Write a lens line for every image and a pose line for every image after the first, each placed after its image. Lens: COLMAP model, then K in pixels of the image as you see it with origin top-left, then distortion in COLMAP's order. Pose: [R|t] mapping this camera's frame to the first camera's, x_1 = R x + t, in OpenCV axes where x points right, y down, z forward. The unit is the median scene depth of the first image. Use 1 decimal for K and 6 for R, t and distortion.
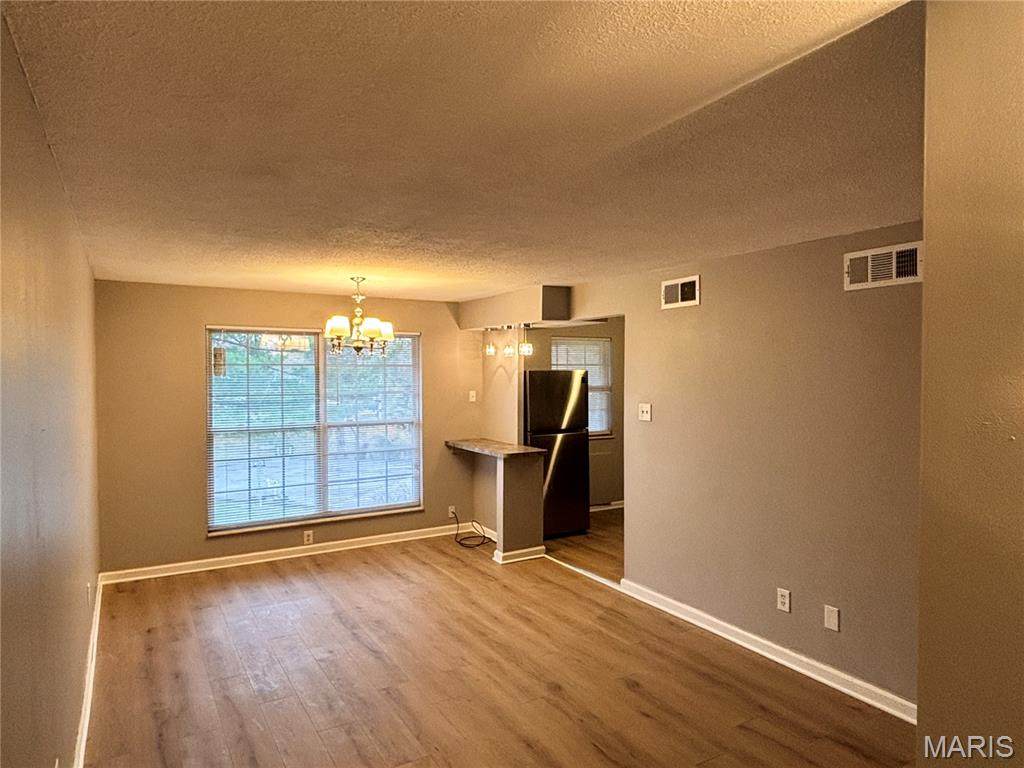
lens RADIAL K [[635.0, 0, 511.5], [0, 635.0, 386.6], [0, 0, 1]] dist [0.006458, -0.002953]
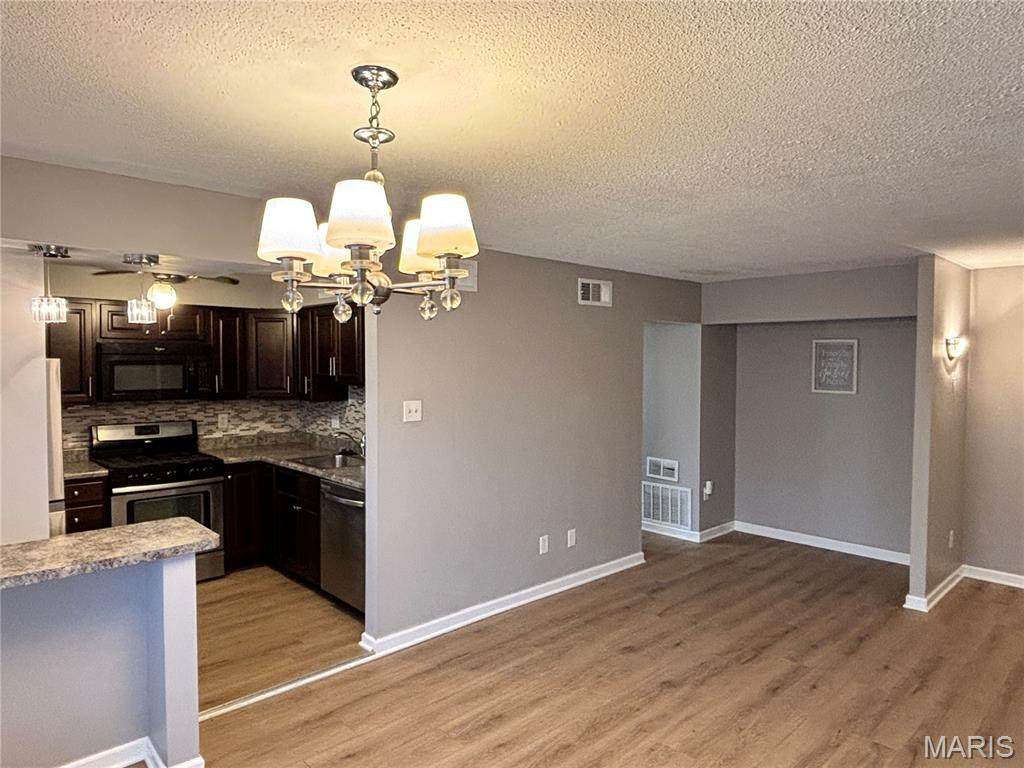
lens RADIAL K [[635.0, 0, 511.5], [0, 635.0, 376.5], [0, 0, 1]] dist [0.006458, -0.002953]
pose [[-0.200815, -0.030849, 0.979143, -0.752159], [0.020506, 0.999153, 0.035685, -0.037846], [-0.979415, 0.027244, -0.200012, 1.287795]]
